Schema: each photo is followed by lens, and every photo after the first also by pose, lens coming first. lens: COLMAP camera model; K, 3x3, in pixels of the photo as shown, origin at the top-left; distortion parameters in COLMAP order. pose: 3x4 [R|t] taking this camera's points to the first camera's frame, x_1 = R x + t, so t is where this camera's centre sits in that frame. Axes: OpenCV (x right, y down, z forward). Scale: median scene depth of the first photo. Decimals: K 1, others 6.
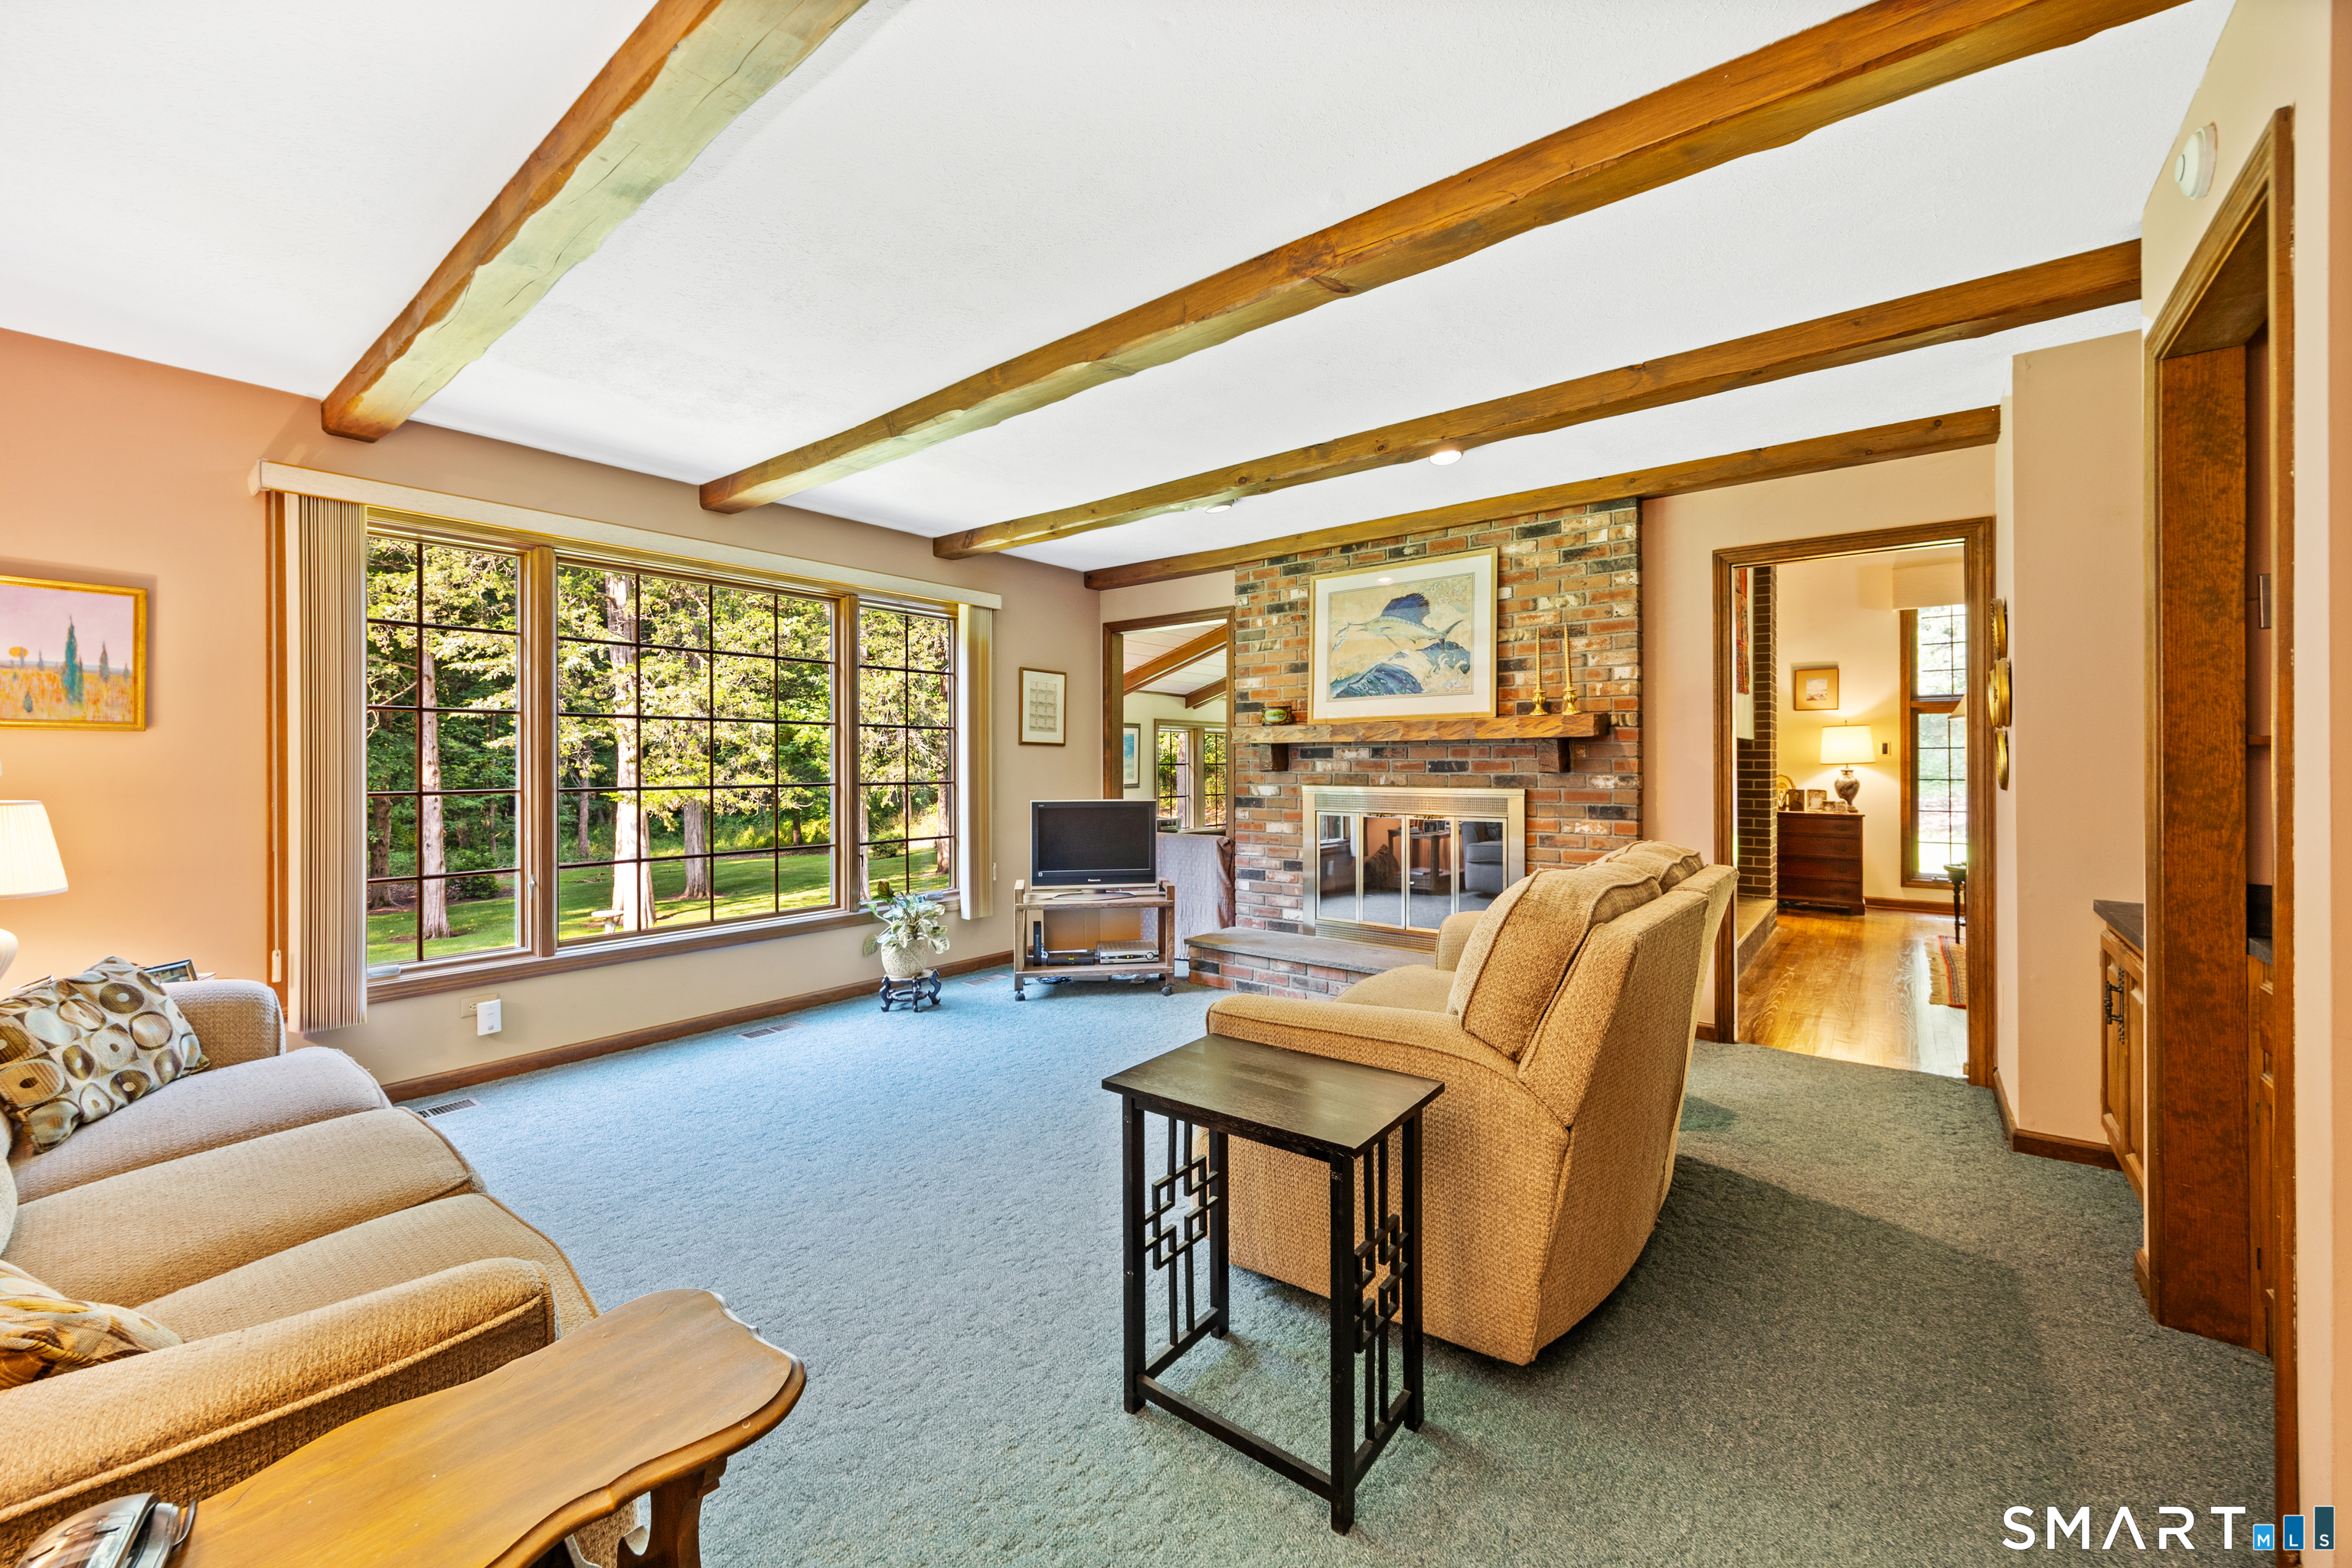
lens RADIAL K [[913.6, 0, 1171.9], [0, 913.6, 758.1], [0, 0, 1]] dist [0.000572, 0.000200]
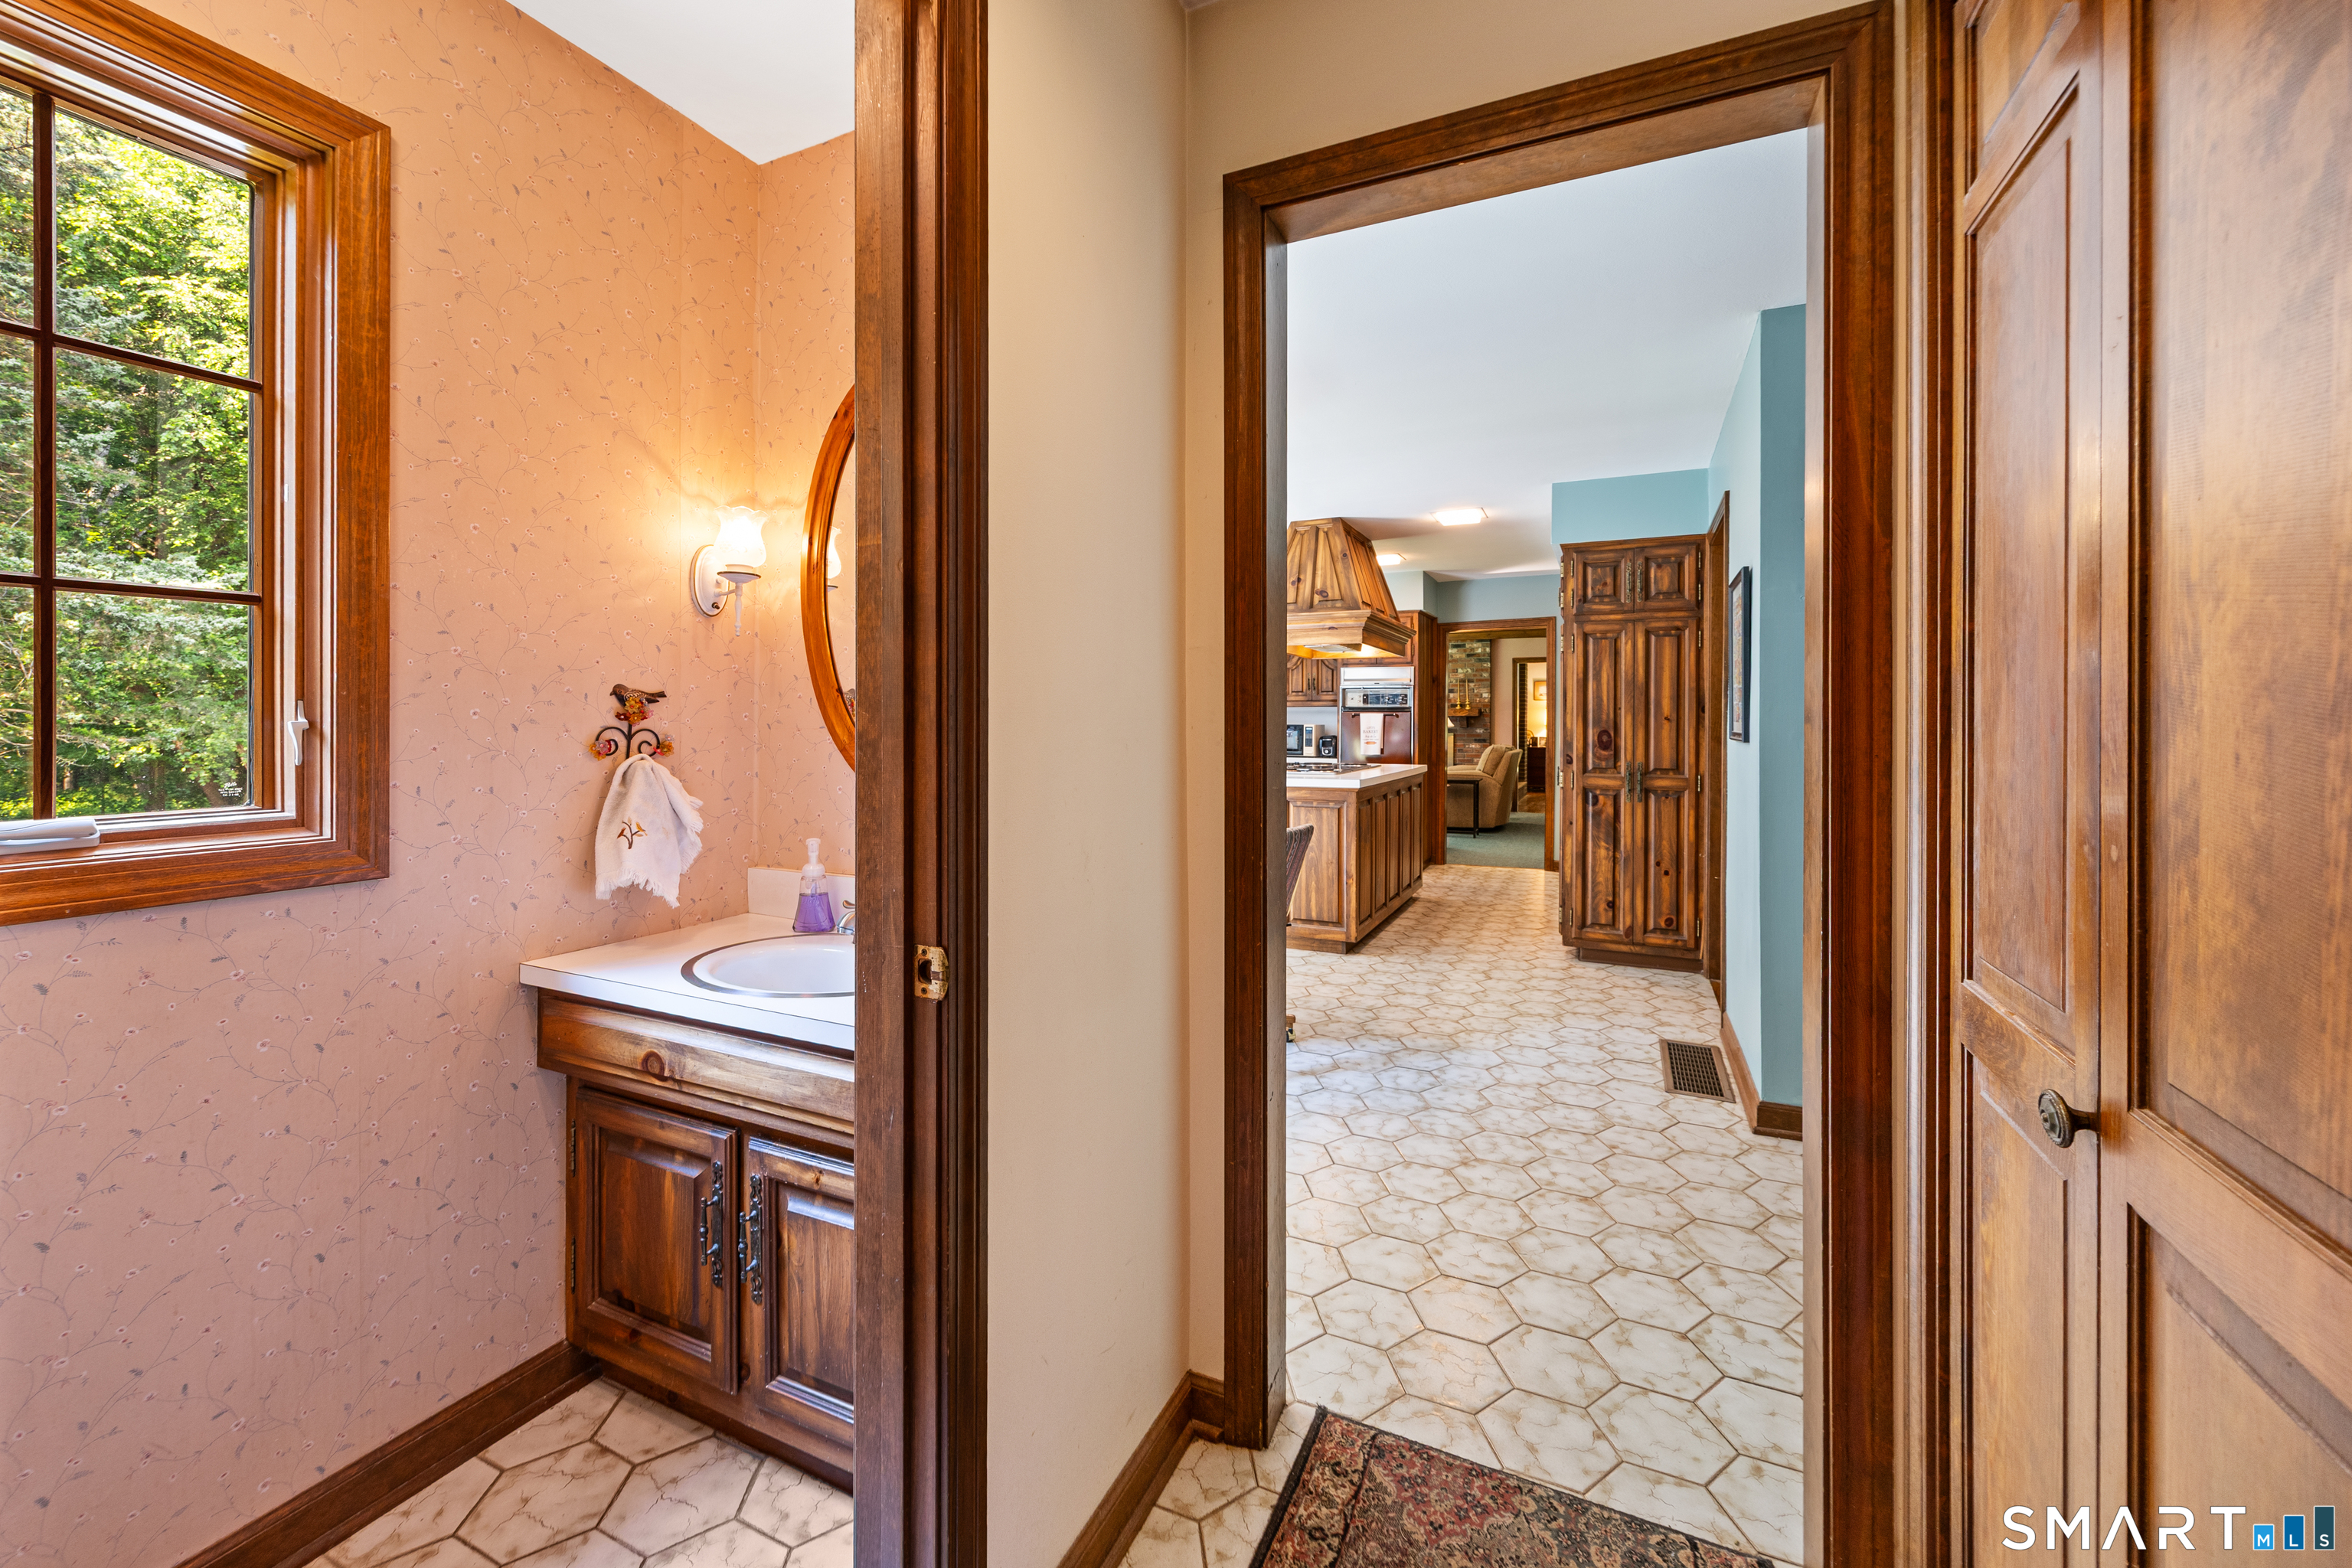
lens RADIAL K [[927.2, 0, 1154.7], [0, 927.2, 741.3], [0, 0, 1]] dist [0.000858, 0.000051]
pose [[0.977732, -0.002011, 0.209850, -1.127827], [-0.002894, 0.999730, 0.023067, -0.006308], [-0.209839, -0.023160, 0.977462, -1.643763]]
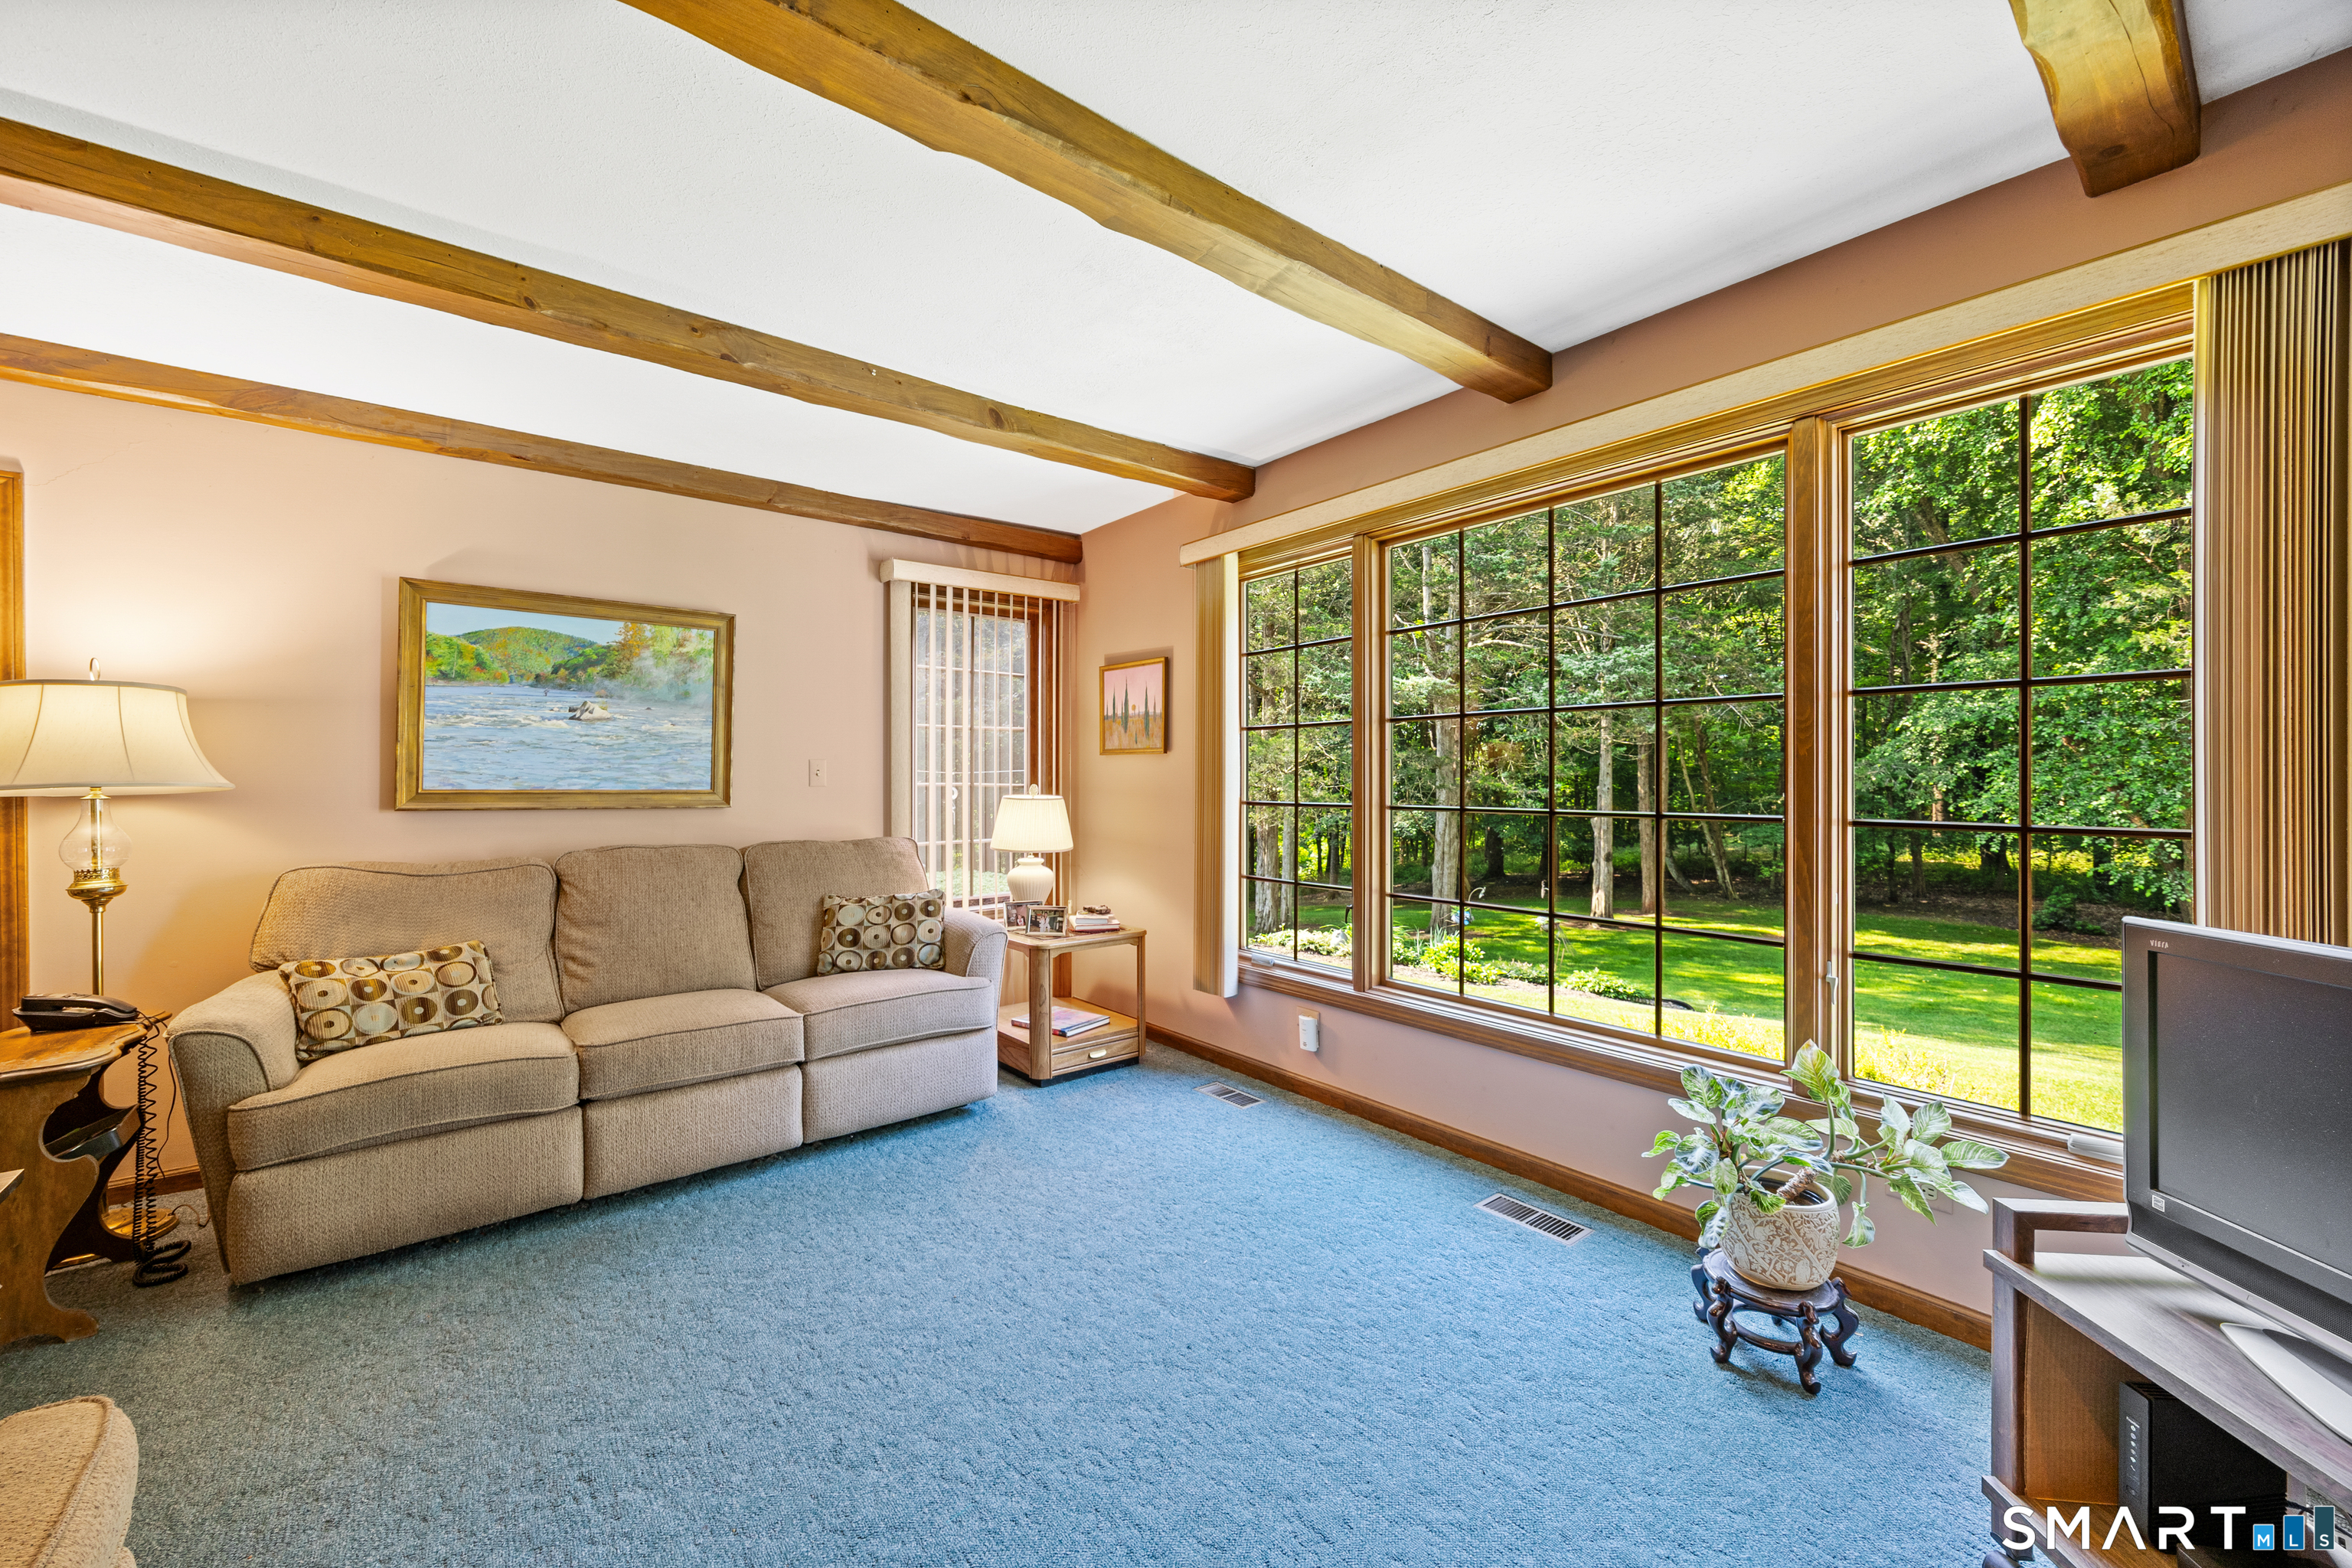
lens RADIAL K [[911.3, 0, 1176.0], [0, 911.3, 784.0], [0, 0, 1]] dist [0.000216, 0.000043]
pose [[-0.218869, 0.010639, -0.975696, 0.181230], [0.007418, 0.999930, 0.009239, 0.003938], [0.975726, -0.005216, -0.218933, 0.818291]]
